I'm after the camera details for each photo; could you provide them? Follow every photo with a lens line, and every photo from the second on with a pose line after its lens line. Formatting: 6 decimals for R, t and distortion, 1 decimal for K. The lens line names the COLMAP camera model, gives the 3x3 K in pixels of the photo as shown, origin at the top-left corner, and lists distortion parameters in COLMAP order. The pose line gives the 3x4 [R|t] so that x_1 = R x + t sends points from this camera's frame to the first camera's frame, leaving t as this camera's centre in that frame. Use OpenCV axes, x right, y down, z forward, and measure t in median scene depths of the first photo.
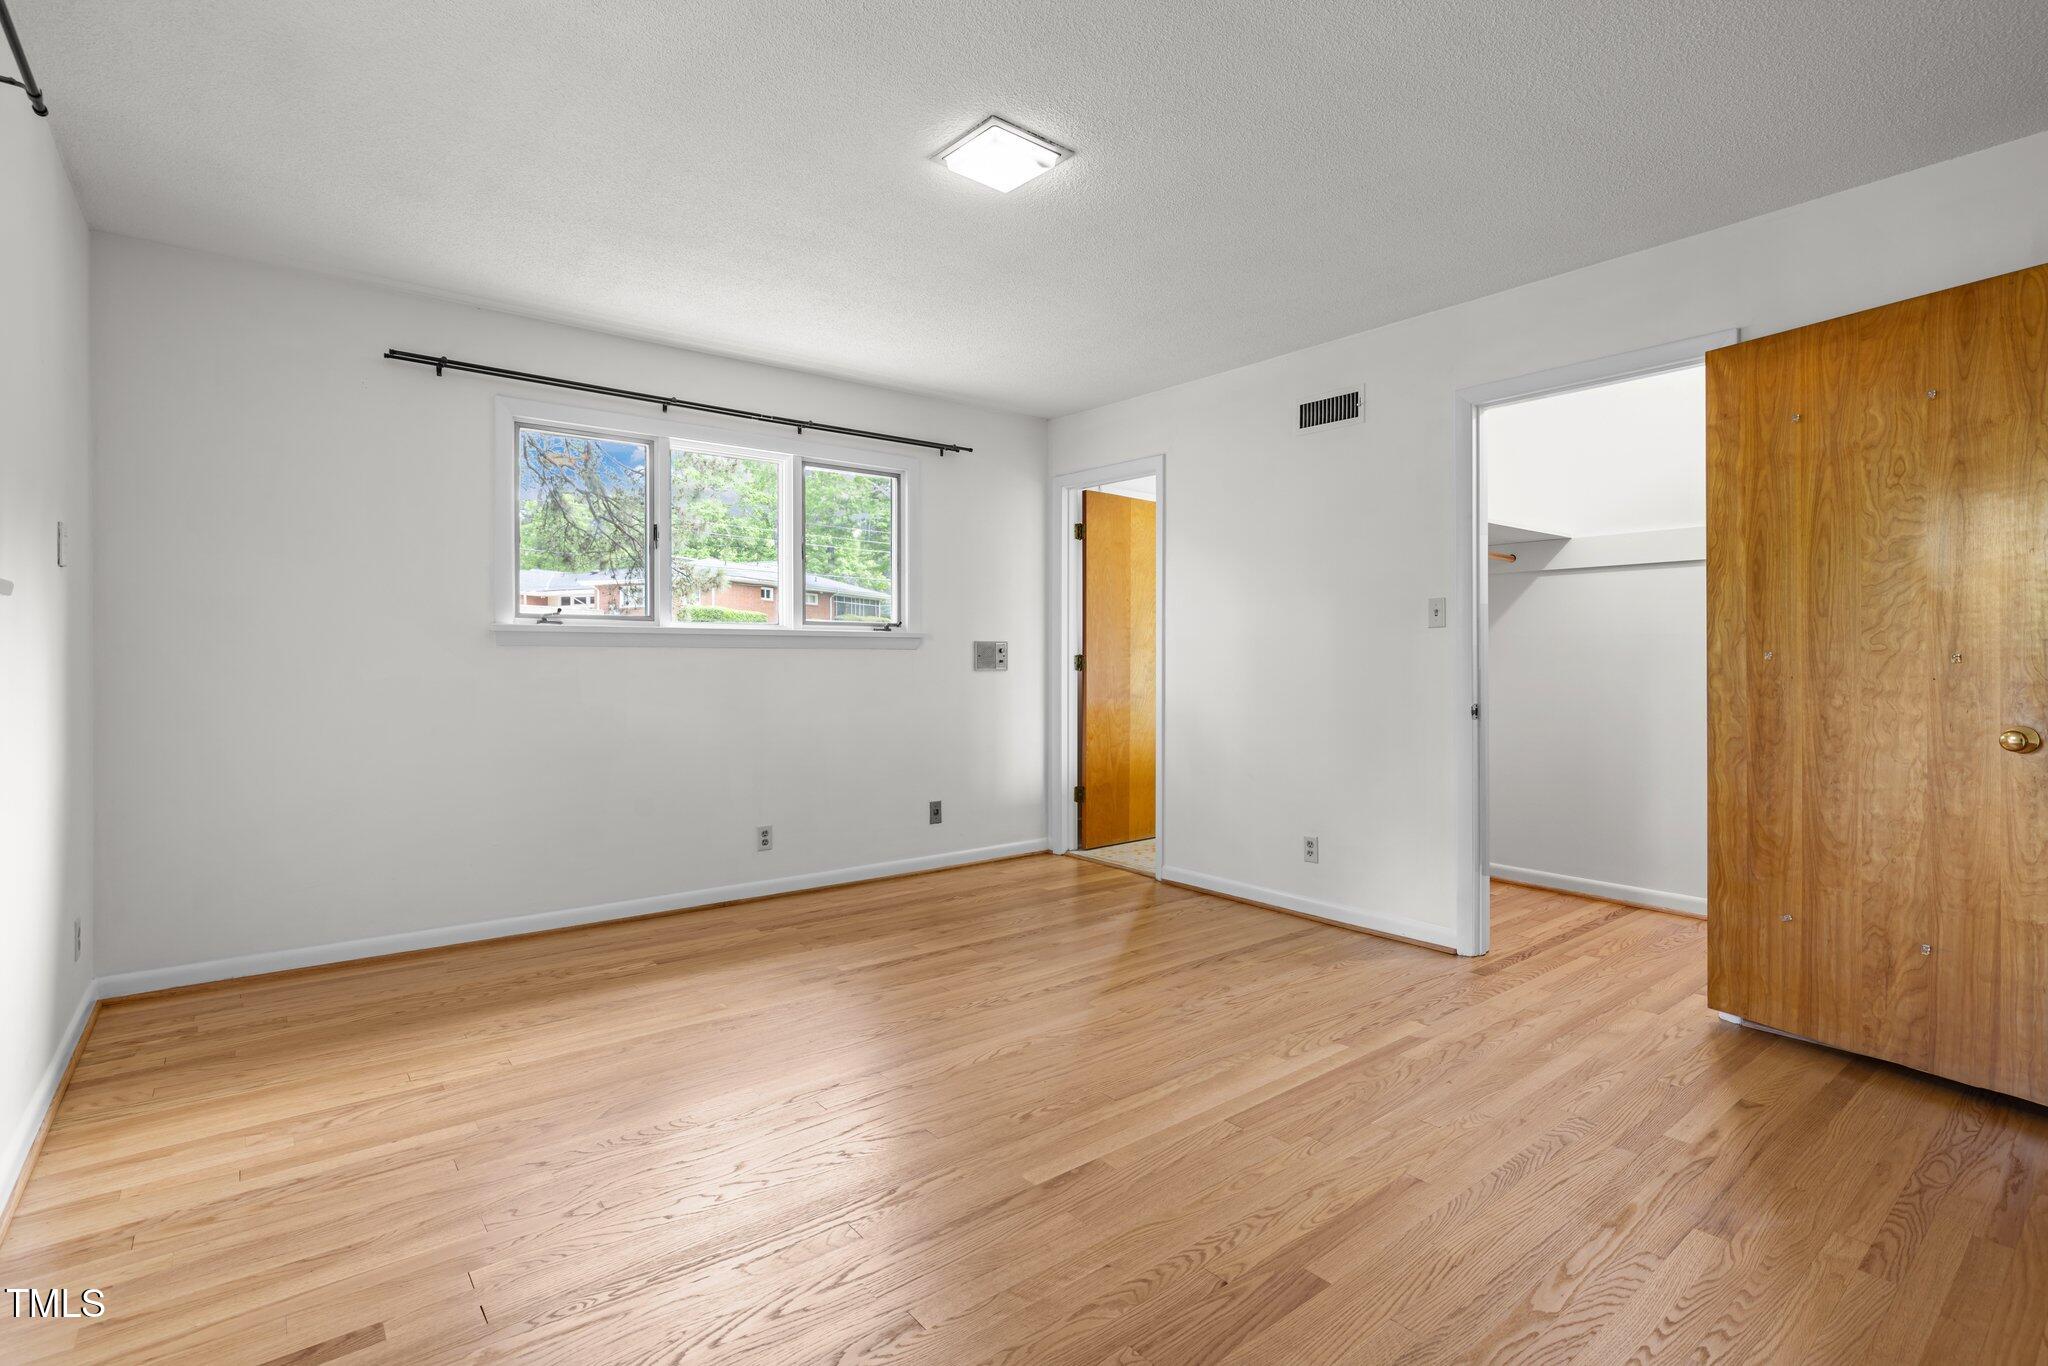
lens RADIAL K [[970.4, 0, 1024.0], [0, 970.4, 683.0], [0, 0, 1]] dist [0.000622, 0.000109]
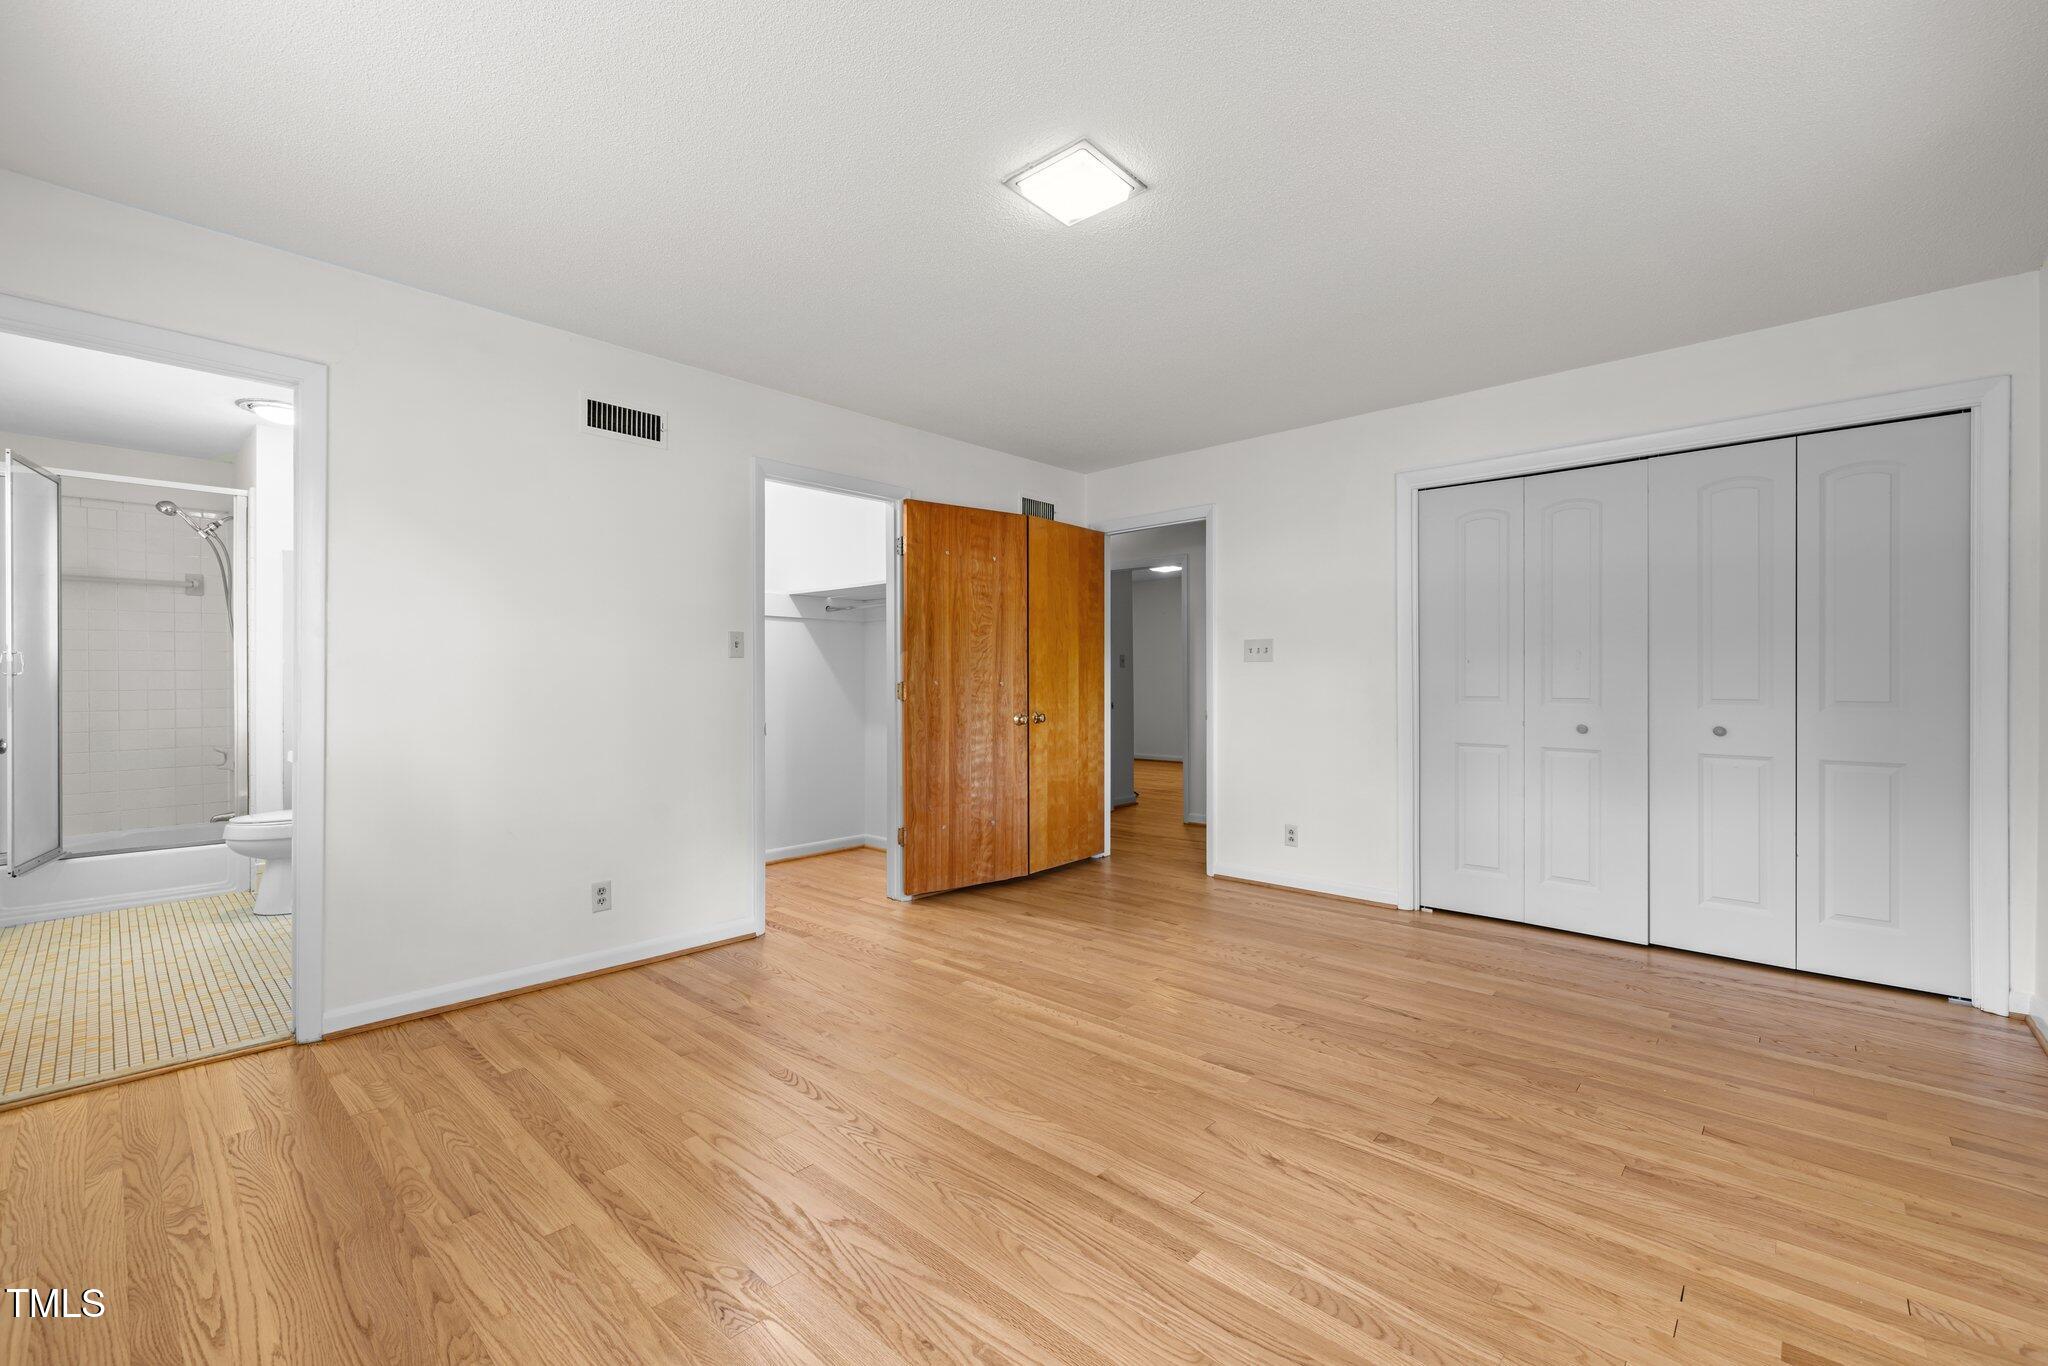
lens RADIAL K [[852.9, 0, 1021.6], [0, 852.9, 683.1], [0, 0, 1]] dist [-0.000049, 0.000802]
pose [[-0.144053, 0.001382, 0.989569, -0.823769], [0.026672, 0.999641, 0.002486, -0.026978], [-0.989210, 0.026752, -0.144038, 1.095674]]
